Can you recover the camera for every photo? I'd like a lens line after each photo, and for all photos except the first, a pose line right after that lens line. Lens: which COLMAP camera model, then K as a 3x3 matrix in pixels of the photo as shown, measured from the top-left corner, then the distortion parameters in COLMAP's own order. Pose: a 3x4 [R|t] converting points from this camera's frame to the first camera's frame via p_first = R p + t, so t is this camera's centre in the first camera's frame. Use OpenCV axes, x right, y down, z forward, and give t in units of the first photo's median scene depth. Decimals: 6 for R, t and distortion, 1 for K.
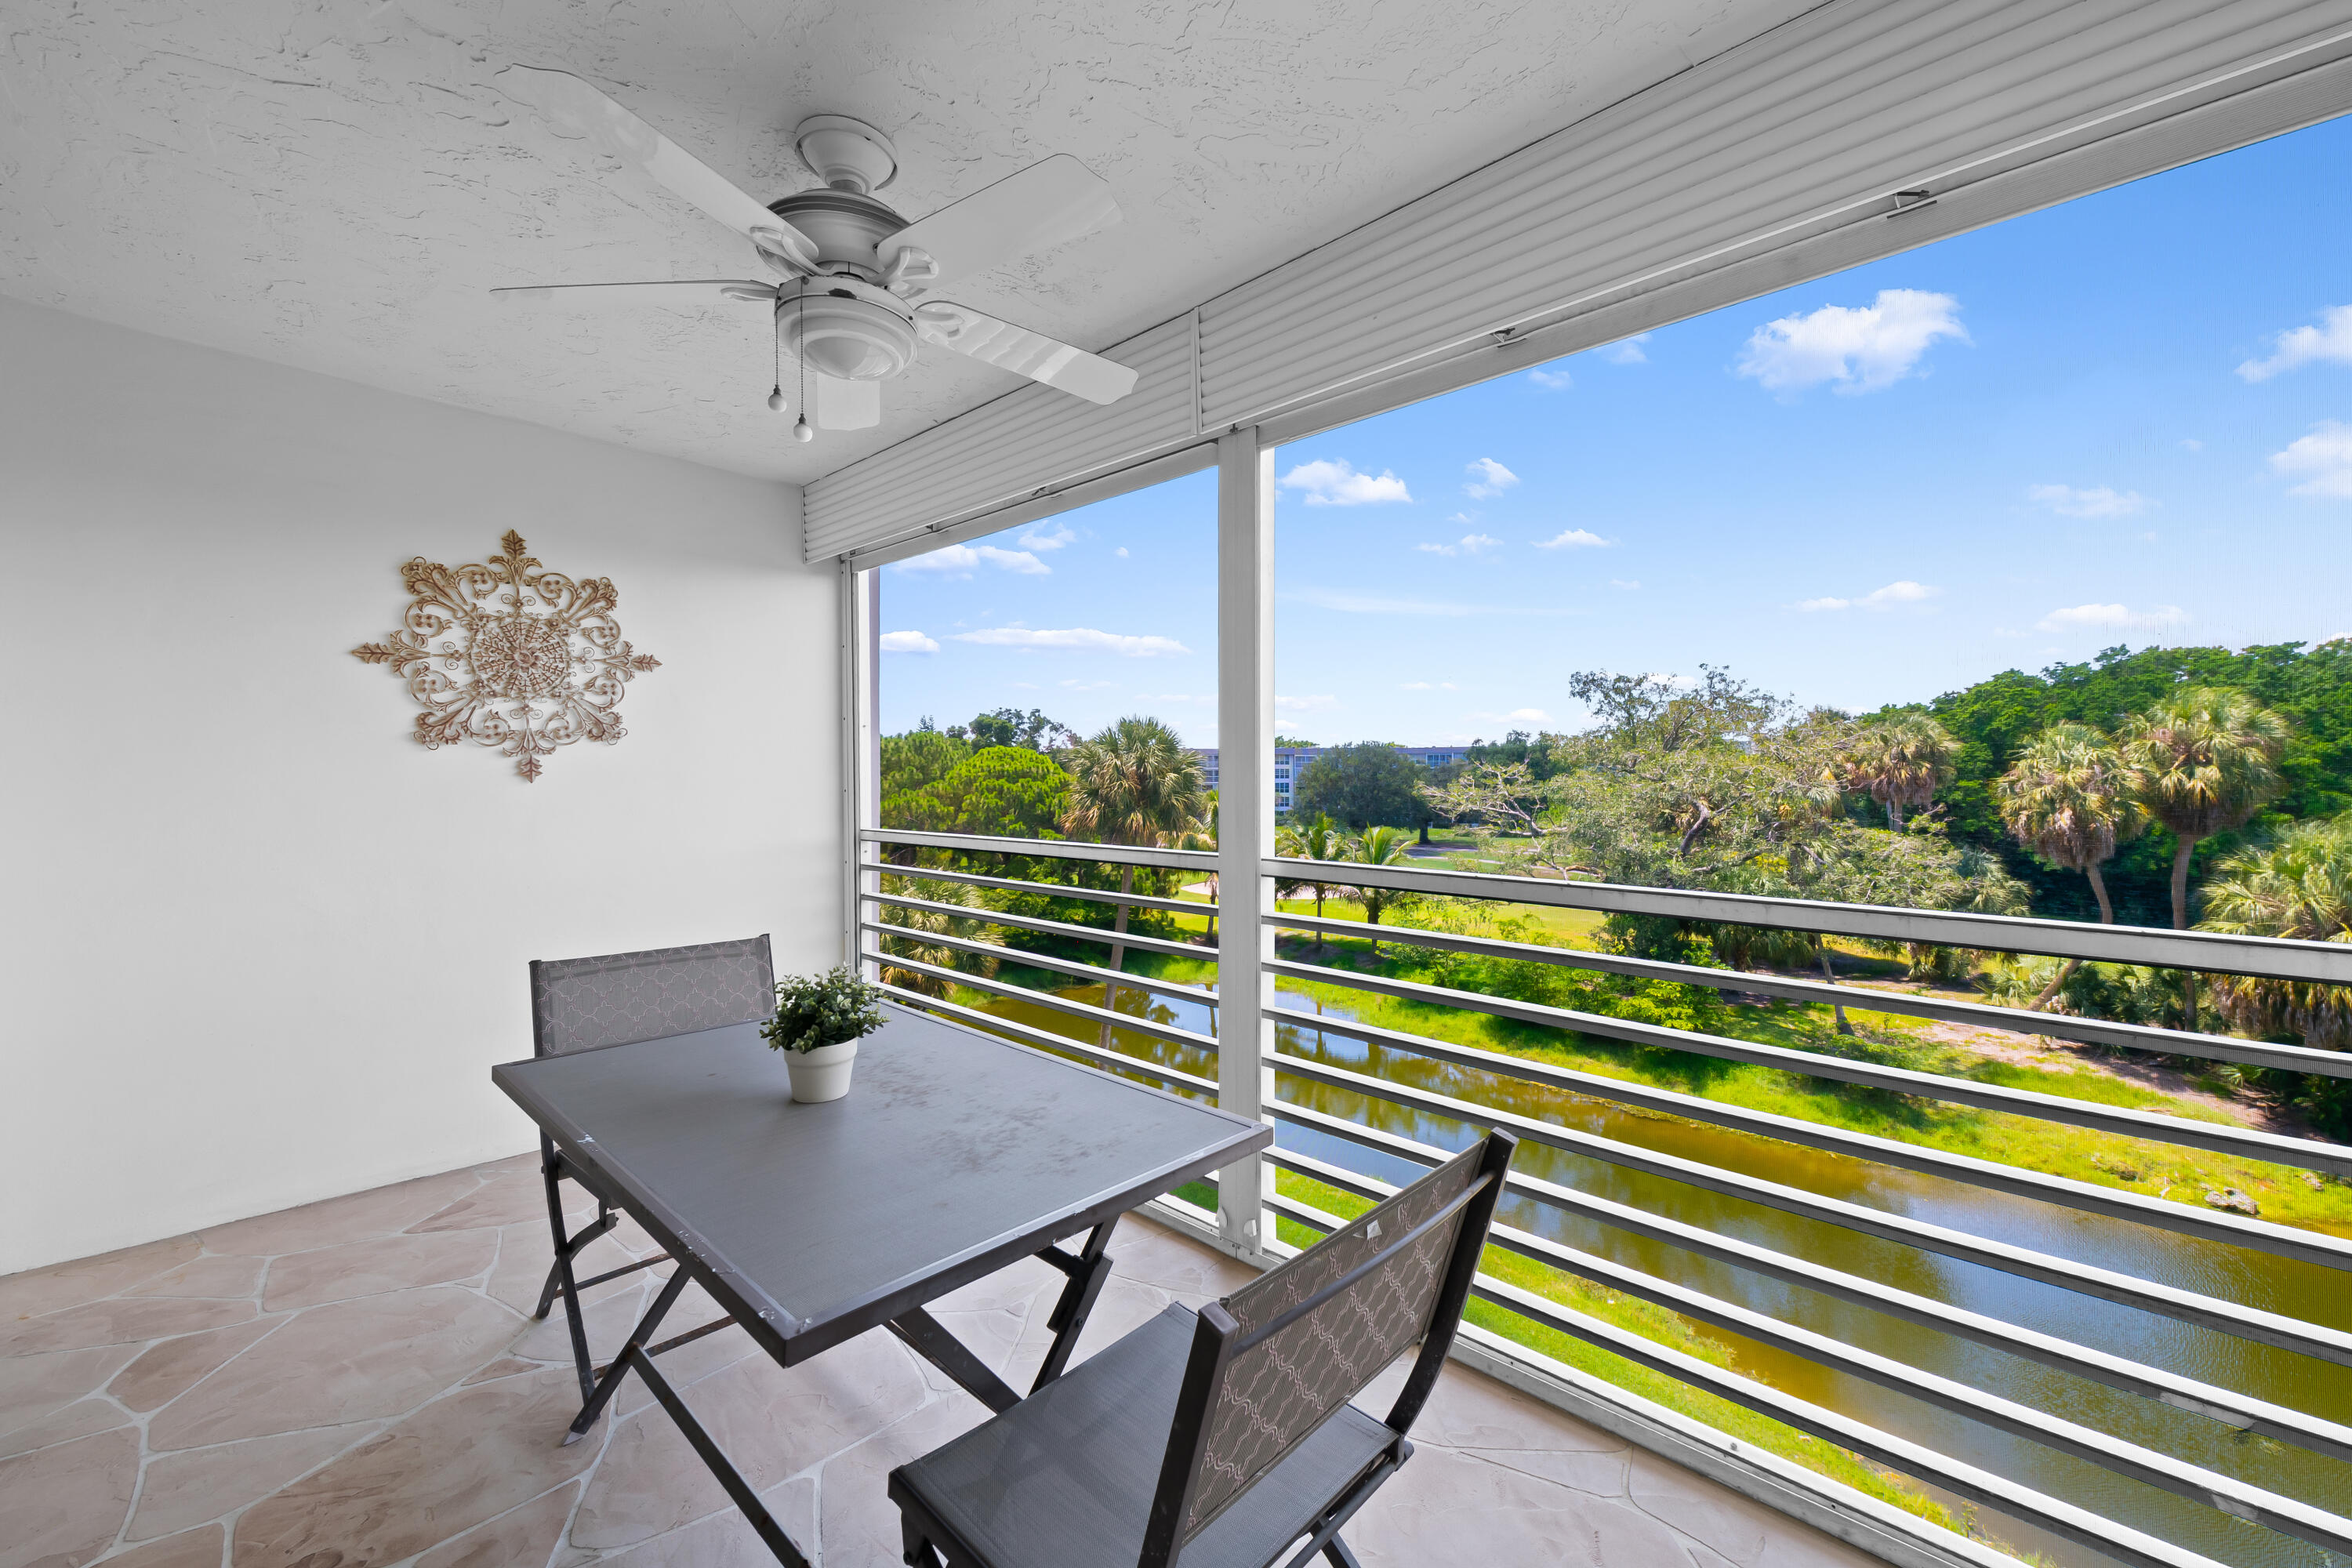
lens RADIAL K [[940.1, 0, 1167.0], [0, 940.1, 790.3], [0, 0, 1]] dist [0.007253, -0.003102]
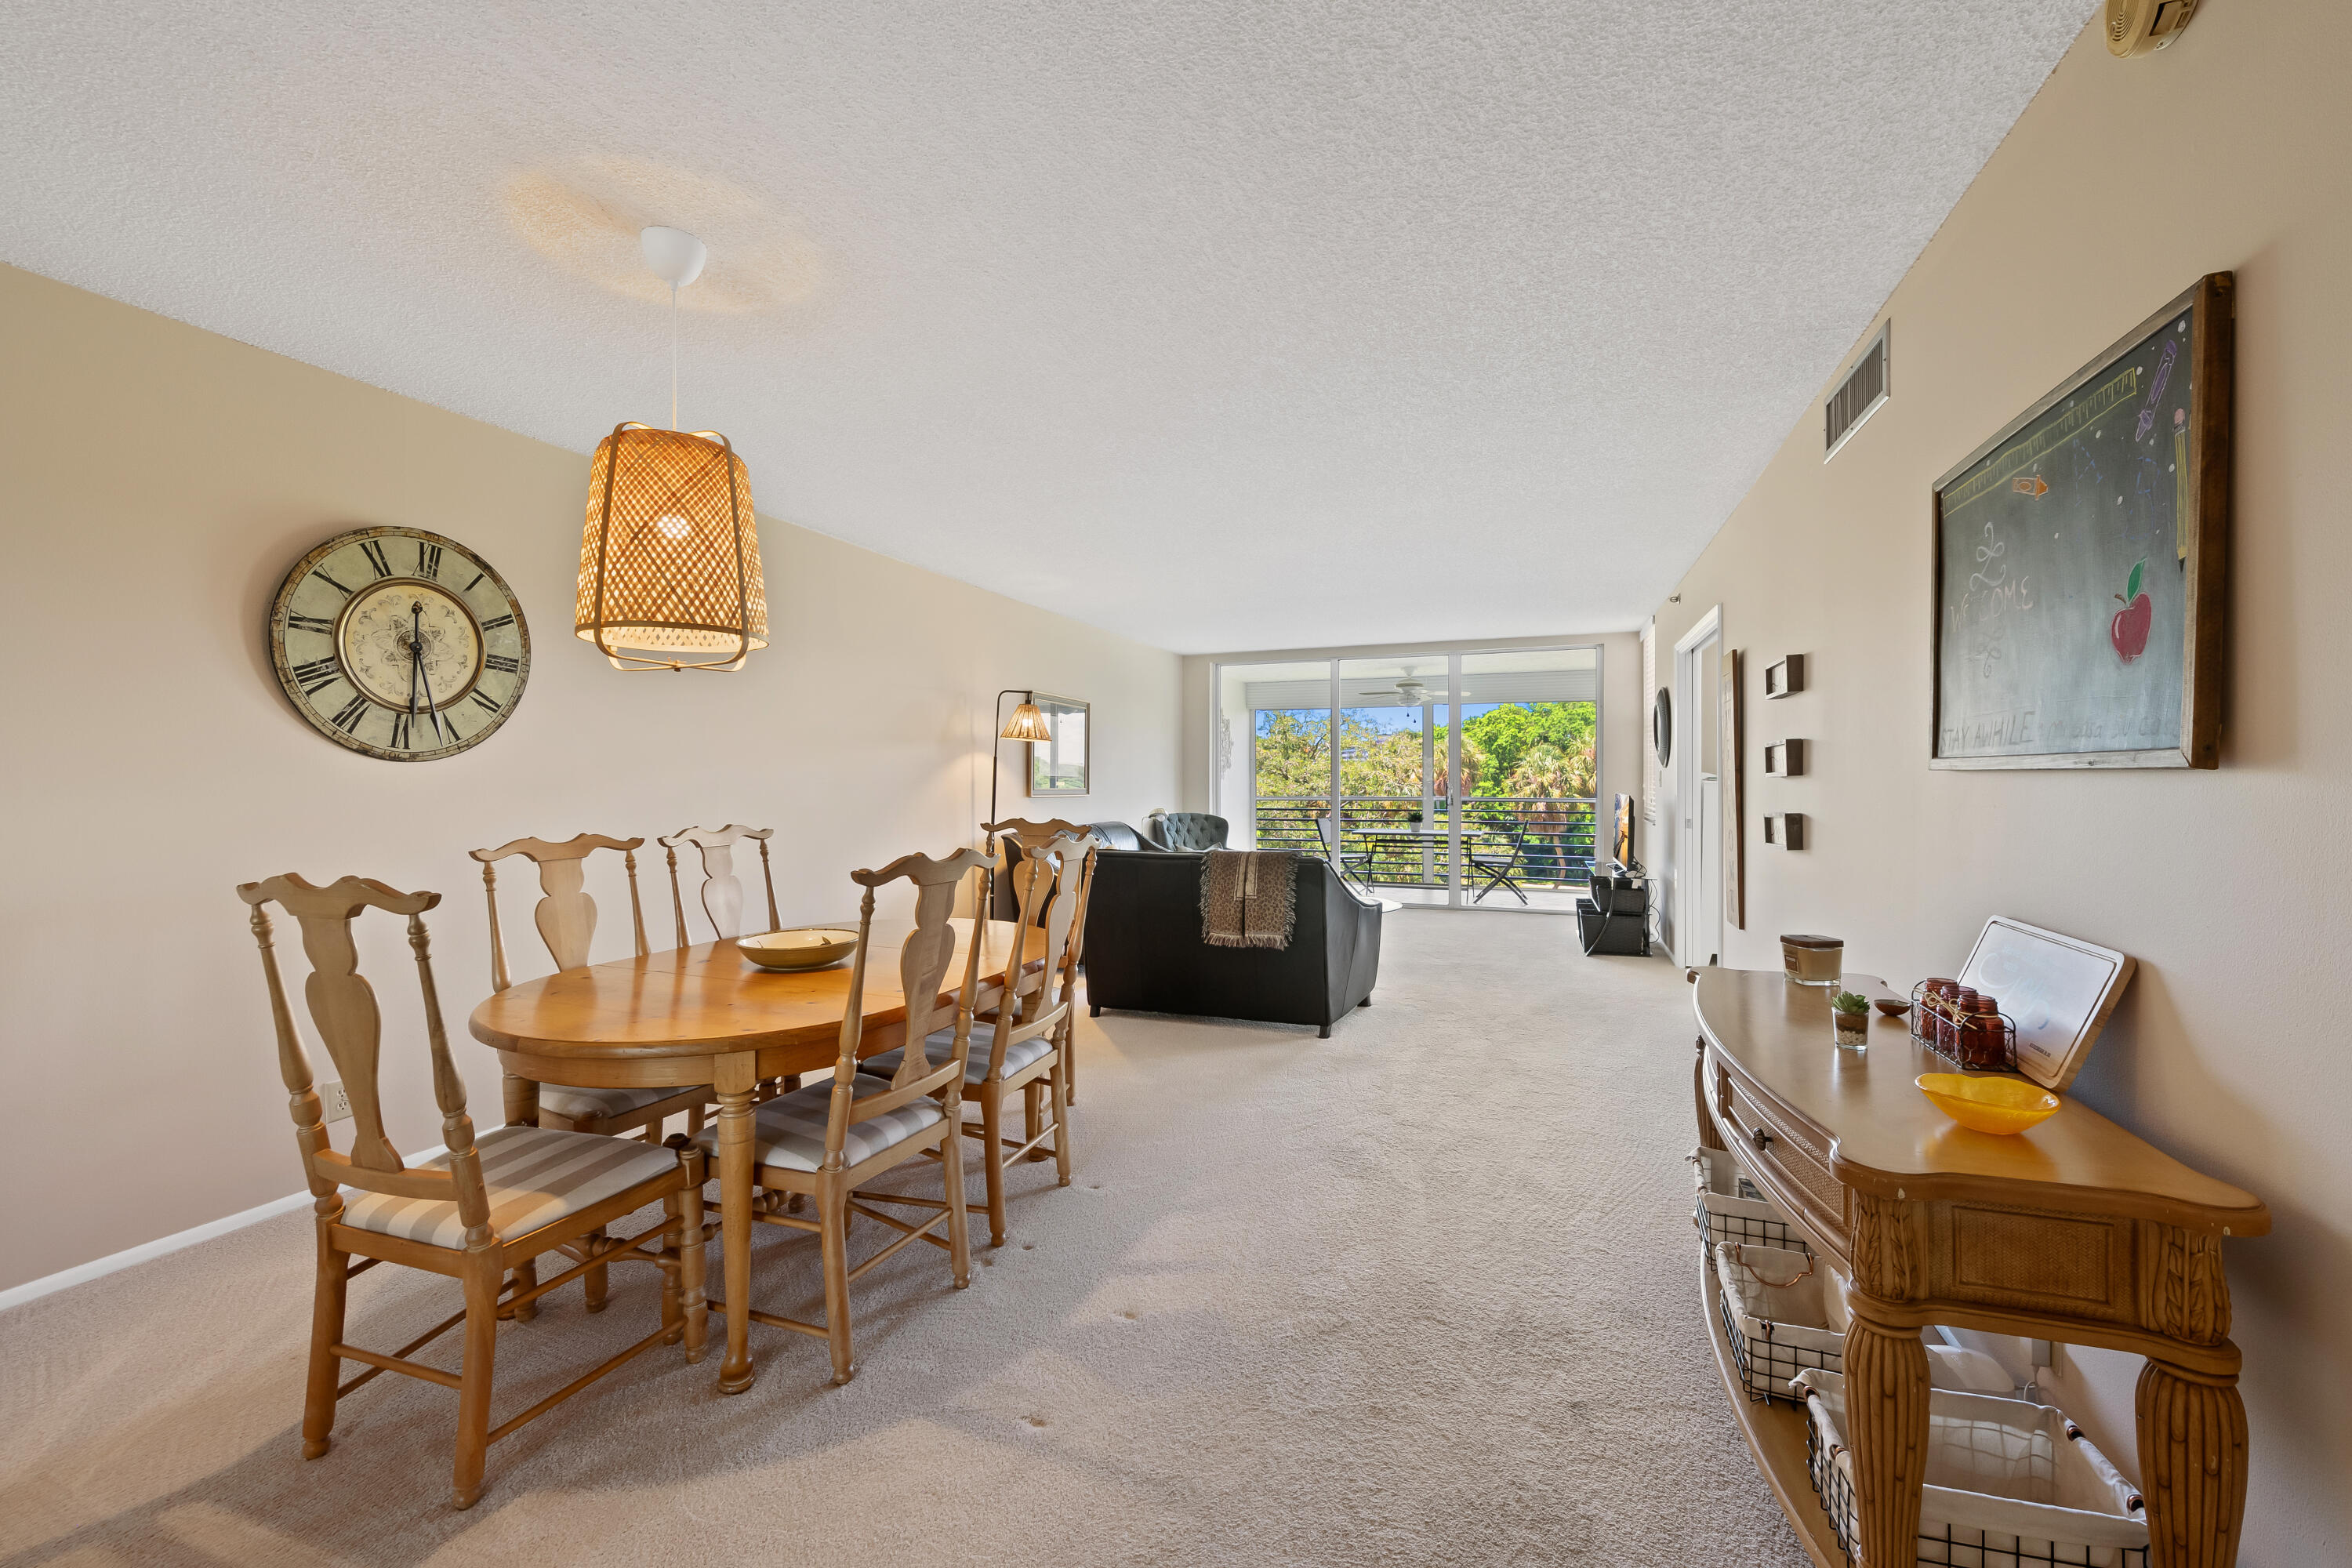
lens RADIAL K [[940.1, 0, 1170.4], [0, 940.1, 787.5], [0, 0, 1]] dist [0.007253, -0.003102]
pose [[0.925802, -0.004128, 0.377986, -0.167978], [0.007089, 0.999954, -0.006443, 0.004869], [-0.377942, 0.008644, 0.925789, -0.170556]]
